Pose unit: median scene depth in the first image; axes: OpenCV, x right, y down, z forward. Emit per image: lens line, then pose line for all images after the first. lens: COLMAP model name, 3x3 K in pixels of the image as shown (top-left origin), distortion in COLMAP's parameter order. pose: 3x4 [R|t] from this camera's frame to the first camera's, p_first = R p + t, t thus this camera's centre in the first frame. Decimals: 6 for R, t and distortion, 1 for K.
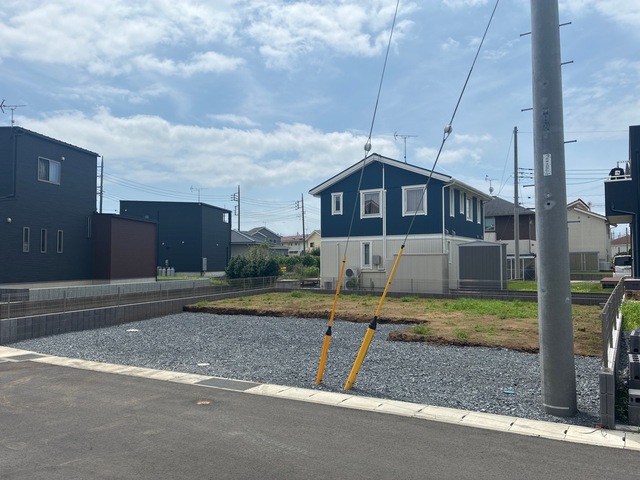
lens RADIAL K [[482.2, 0, 321.2], [0, 482.2, 254.4], [0, 0, 1]] dist [0.037927, -0.063952]
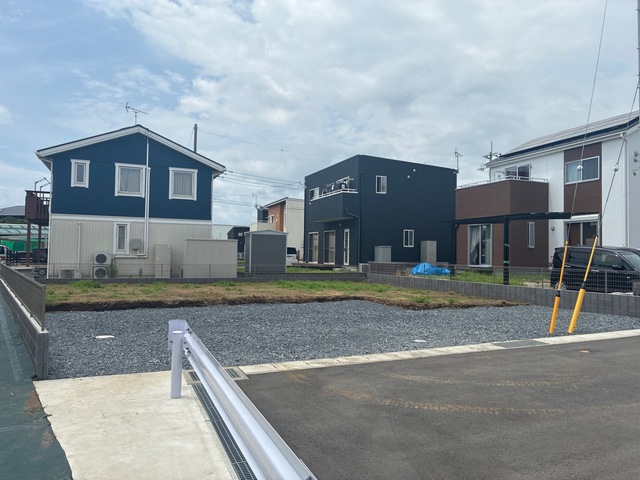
lens RADIAL K [[482.2, 0, 321.2], [0, 482.2, 254.4], [0, 0, 1]] dist [0.037927, -0.063952]
pose [[0.590298, 0.017061, 0.807005, -0.401870], [-0.032660, 0.999463, 0.002759, 0.016352], [-0.806524, -0.027985, 0.590539, 0.193220]]
